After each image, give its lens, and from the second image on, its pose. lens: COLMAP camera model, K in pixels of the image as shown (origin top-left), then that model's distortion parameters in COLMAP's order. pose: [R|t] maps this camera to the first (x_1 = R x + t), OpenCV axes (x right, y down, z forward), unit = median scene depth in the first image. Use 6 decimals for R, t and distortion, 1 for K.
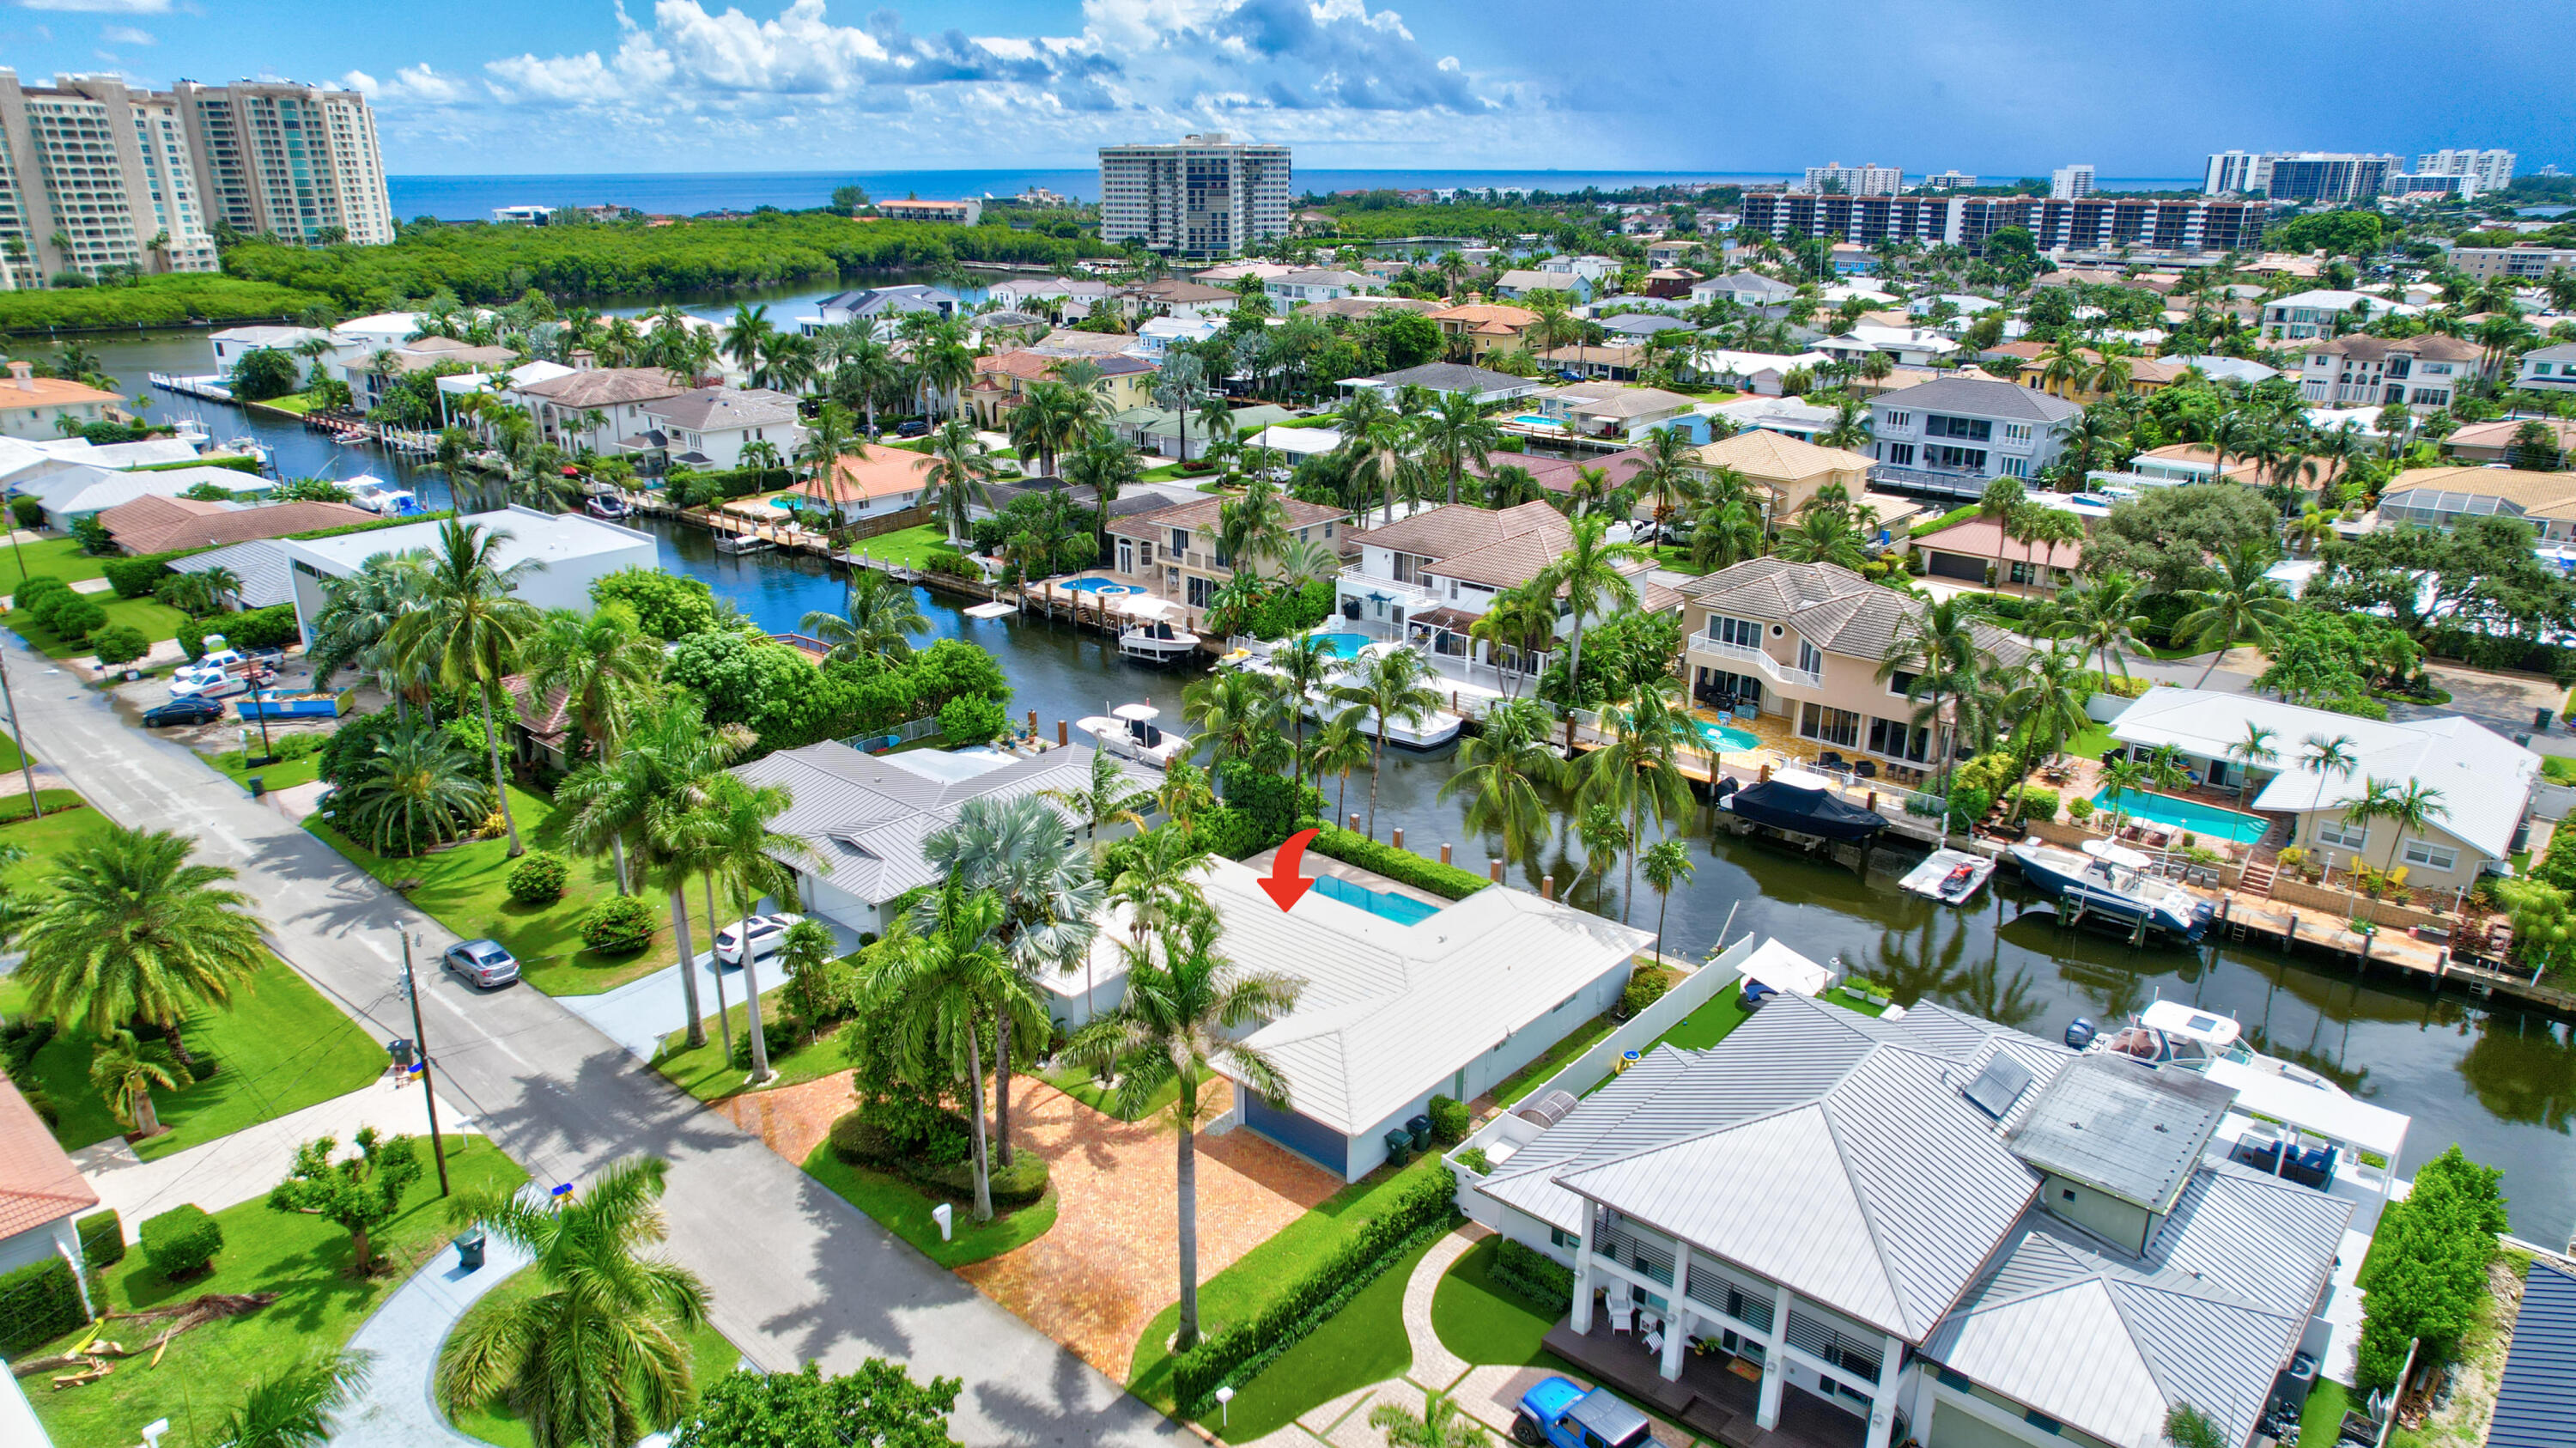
lens RADIAL K [[1640.7, 0, 1292.5], [0, 1640.7, 737.3], [0, 0, 1]] dist [-0.061659, 0.055164]
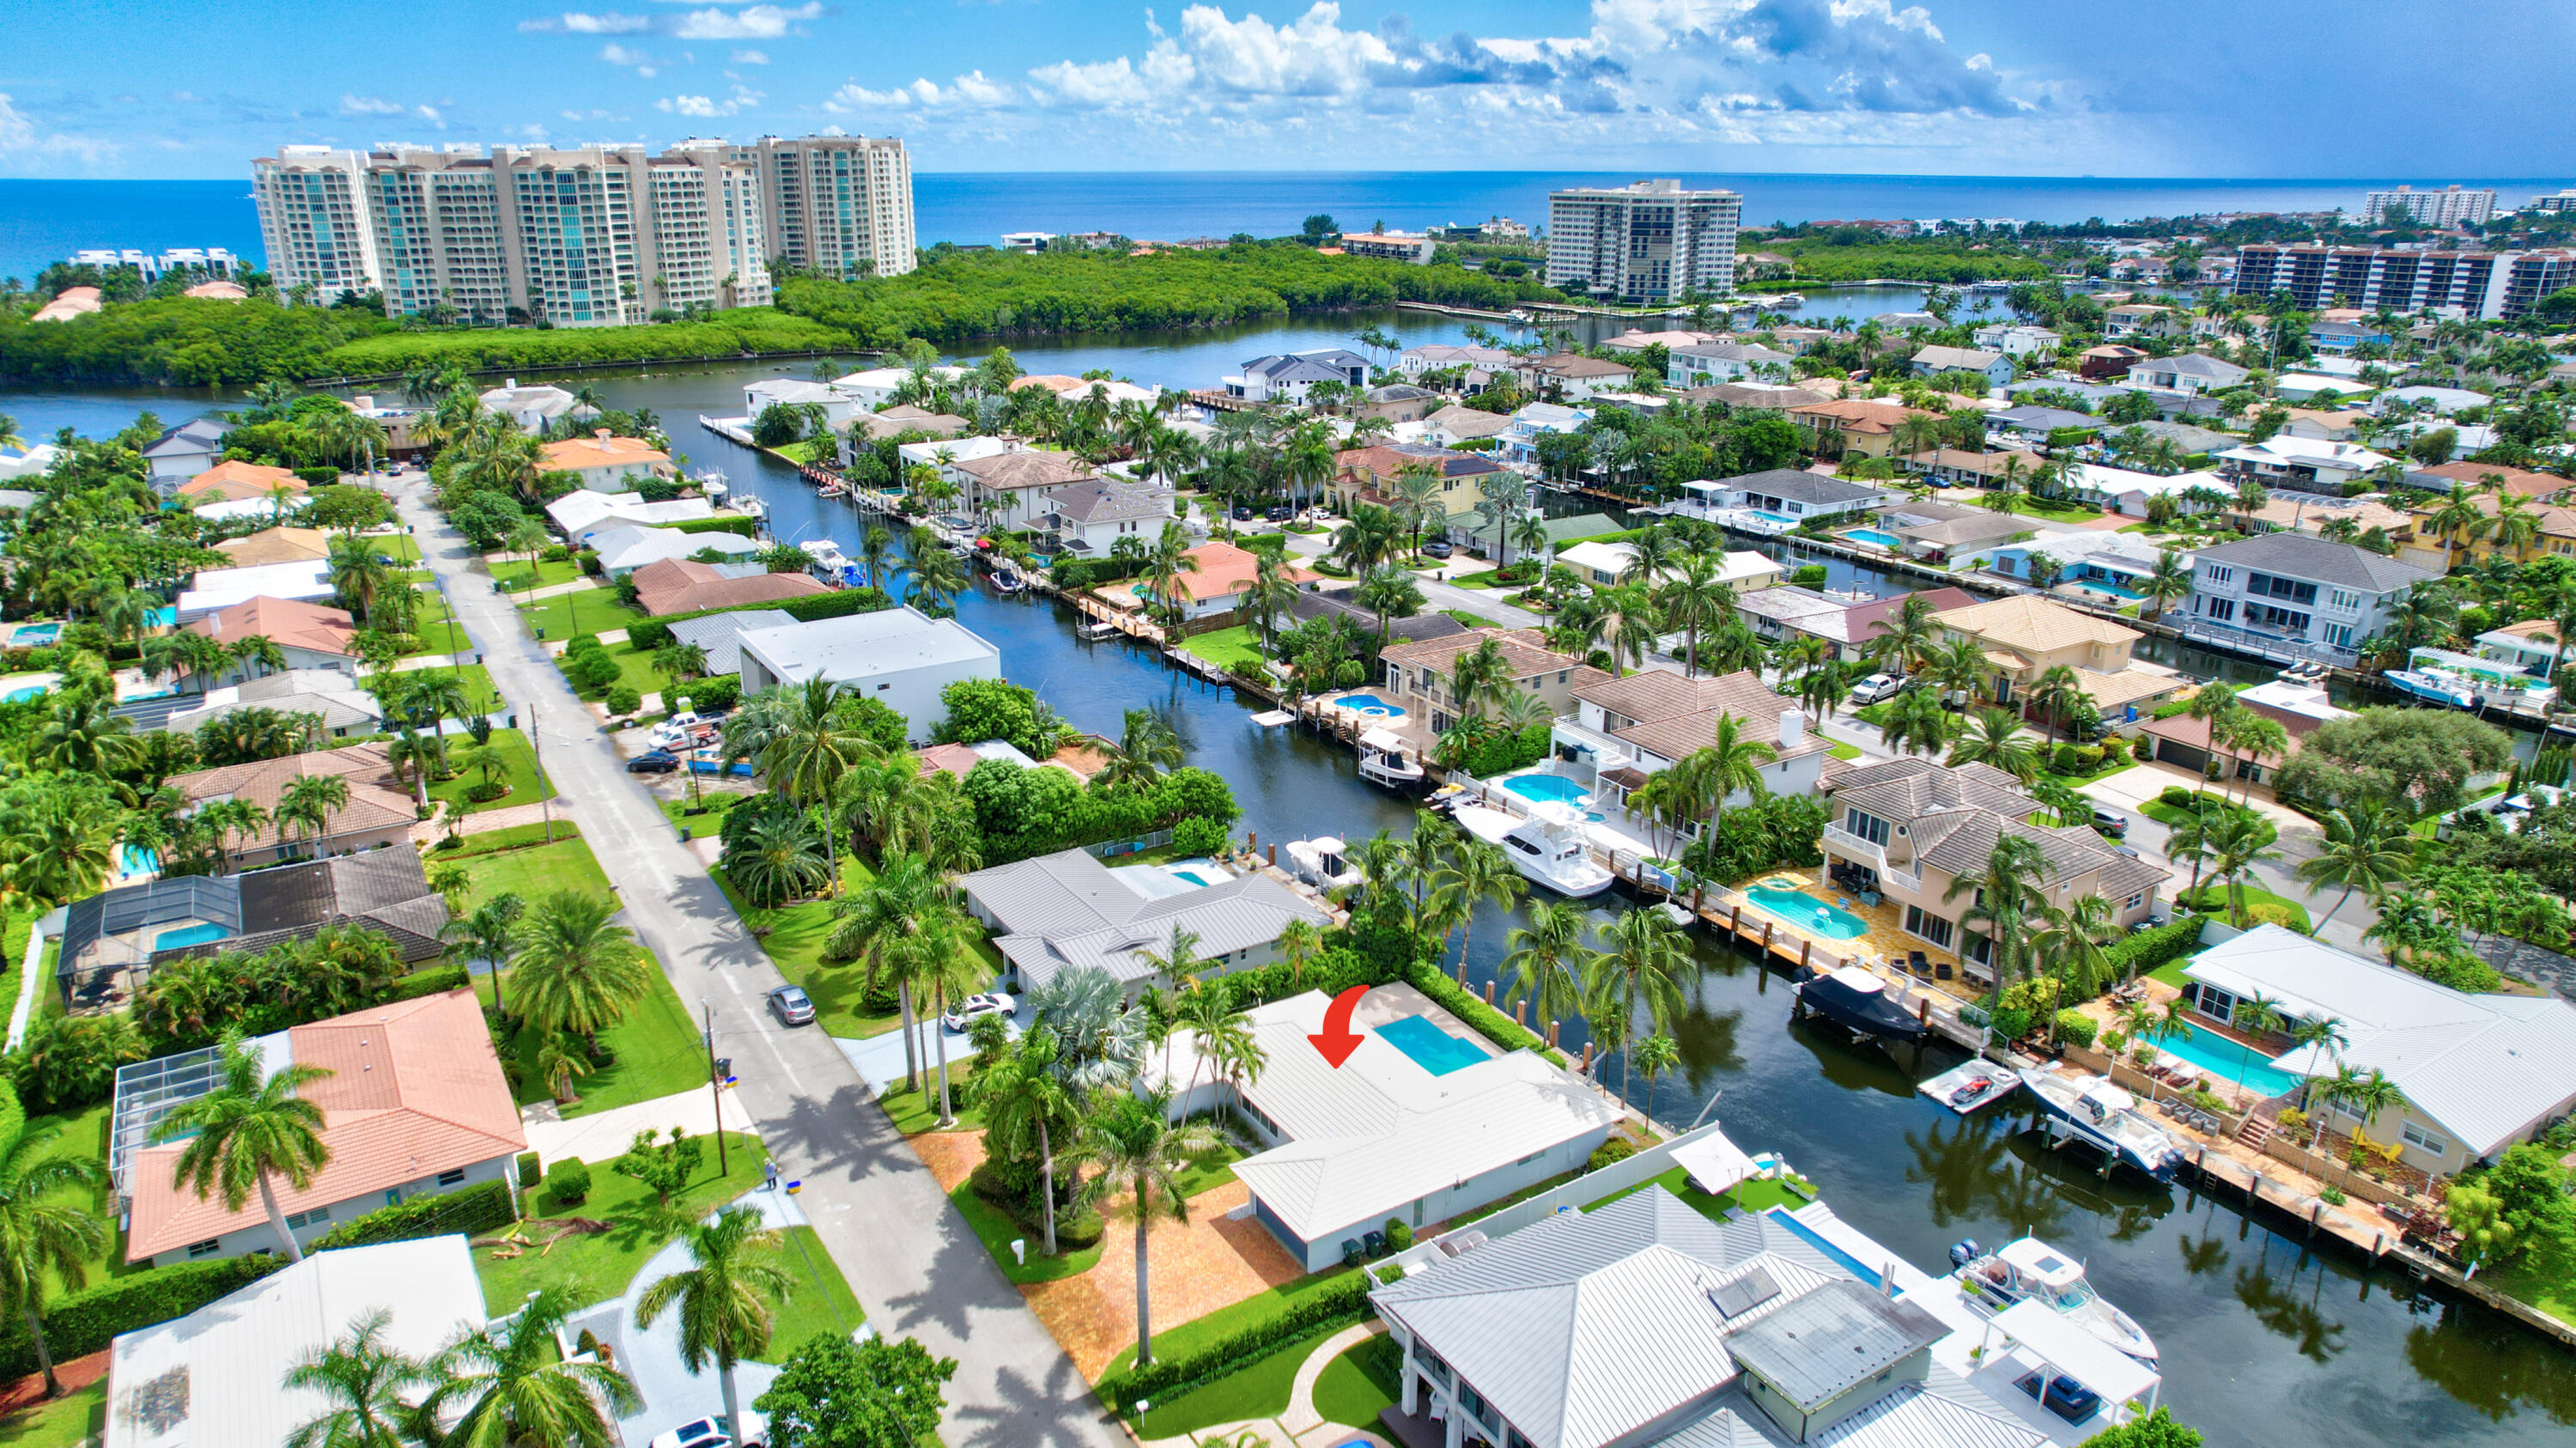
lens RADIAL K [[1640.7, 0, 1301.6], [0, 1640.7, 735.0], [0, 0, 1]] dist [-0.061659, 0.055164]
pose [[0.961237, 0.094069, -0.259181, 0.195286], [-0.094833, 0.995447, 0.009584, -0.107521], [0.258903, 0.015367, 0.965781, -0.186654]]
